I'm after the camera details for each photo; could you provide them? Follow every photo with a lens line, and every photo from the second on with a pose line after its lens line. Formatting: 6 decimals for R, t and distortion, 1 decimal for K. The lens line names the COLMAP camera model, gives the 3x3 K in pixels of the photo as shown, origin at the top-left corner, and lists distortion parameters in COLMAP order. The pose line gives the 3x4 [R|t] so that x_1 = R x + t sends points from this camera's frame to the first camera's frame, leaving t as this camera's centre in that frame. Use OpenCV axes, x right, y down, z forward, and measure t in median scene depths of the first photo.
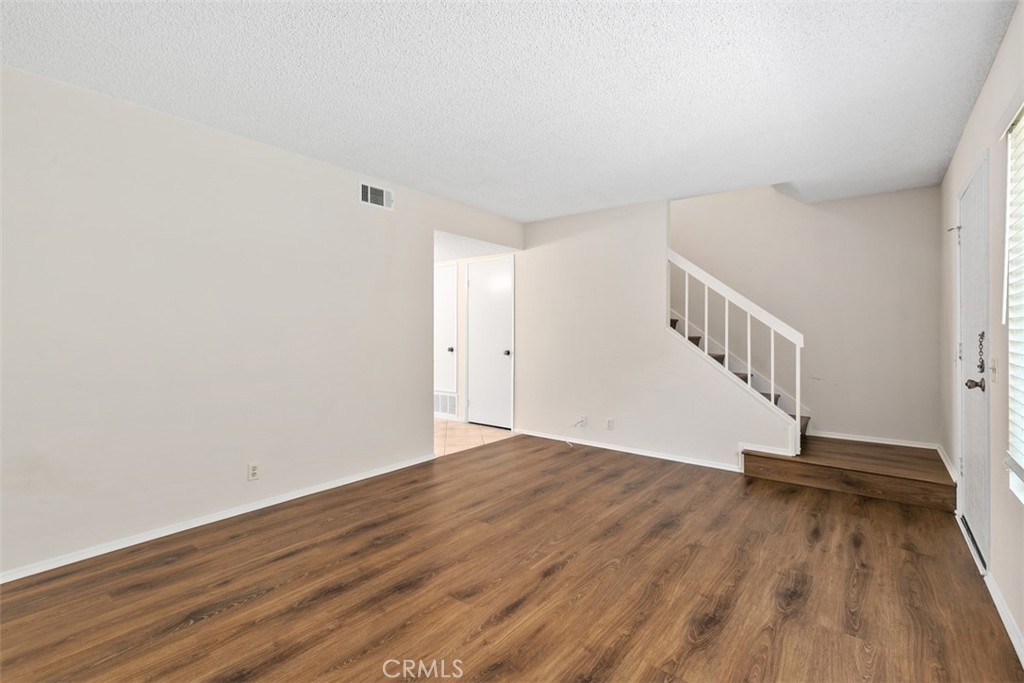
lens RADIAL K [[460.8, 0, 506.4], [0, 460.8, 338.0], [0, 0, 1]] dist [0.000796, -0.000356]
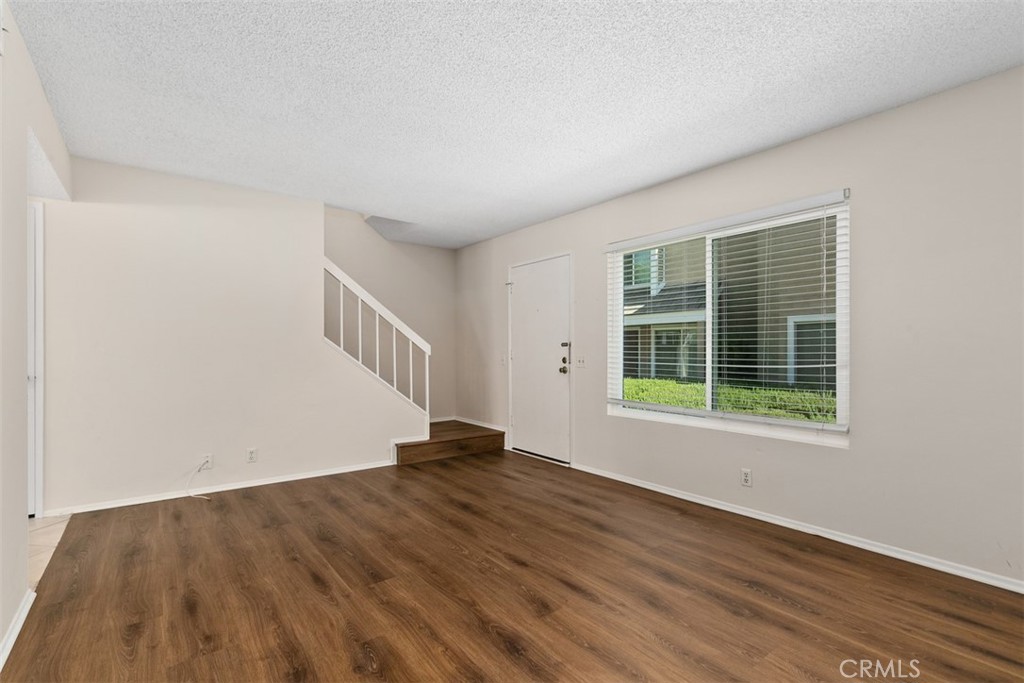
lens RADIAL K [[469.3, 0, 506.1], [0, 469.3, 345.5], [0, 0, 1]] dist [-0.000463, -0.000182]
pose [[0.251742, 0.006881, 0.967770, -0.903687], [0.012617, 0.999866, -0.010391, 0.016285], [-0.967712, 0.014827, 0.251622, 0.700928]]
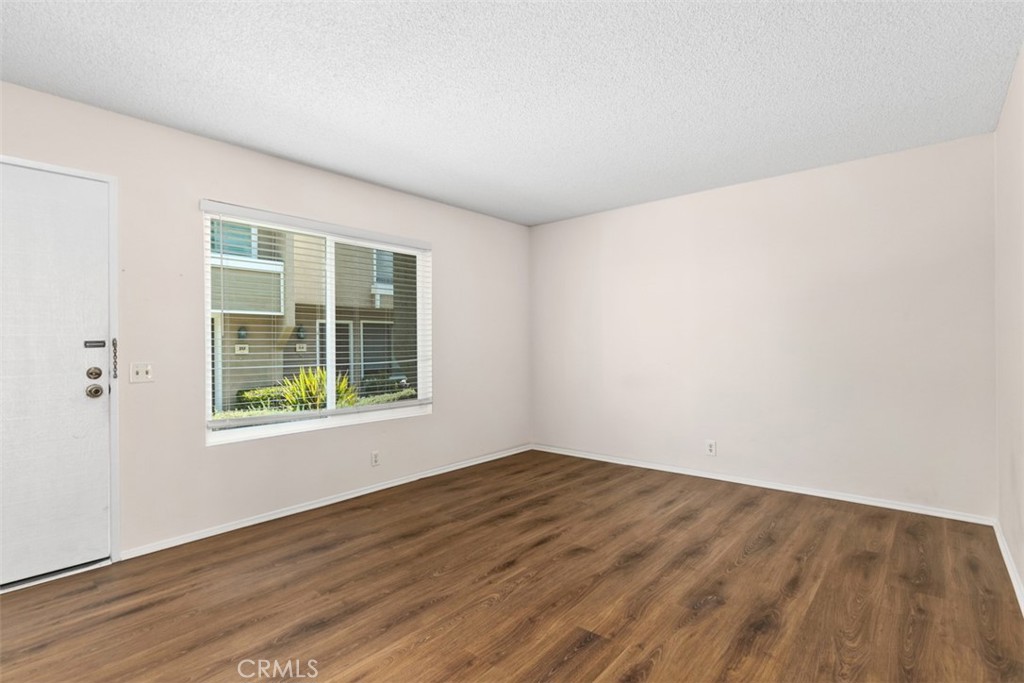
lens RADIAL K [[499.5, 0, 499.4], [0, 499.5, 344.2], [0, 0, 1]] dist [0.000302, 0.000103]
pose [[-0.998917, 0.005082, 0.046244, 0.054100], [0.005678, 0.999902, 0.012774, -0.013481], [-0.046174, 0.013022, -0.998849, 2.001448]]
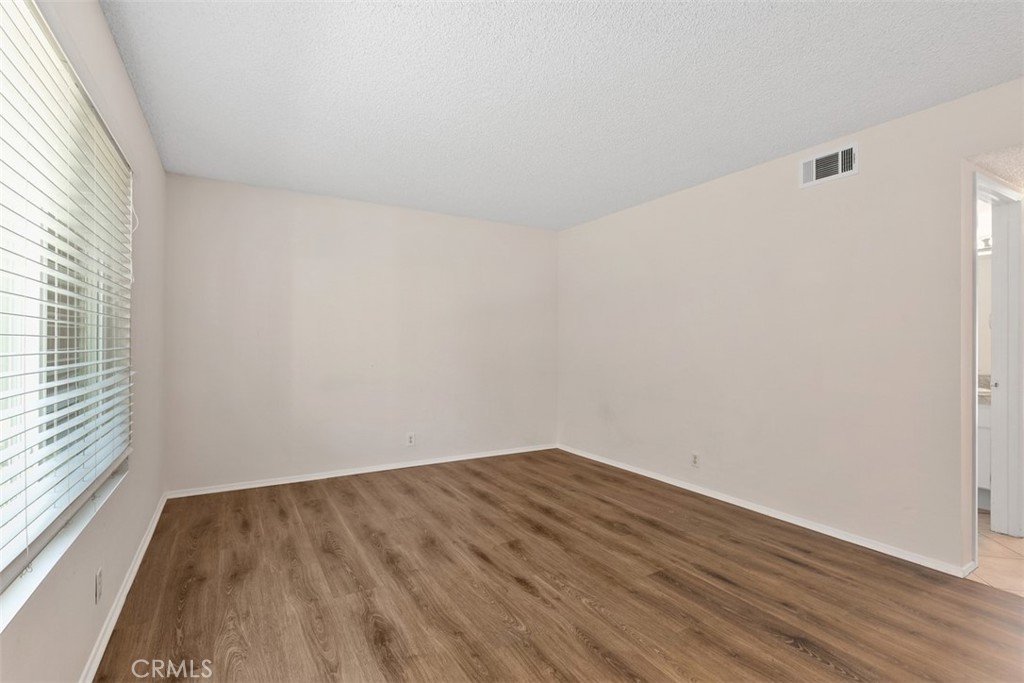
lens RADIAL K [[479.6, 0, 507.7], [0, 479.6, 339.5], [0, 0, 1]] dist [-0.006923, 0.000020]
pose [[-0.358699, -0.009766, -0.933402, 1.006935], [-0.018193, 0.999828, -0.003469, -0.013229], [0.933276, 0.015737, -0.358815, 1.245104]]
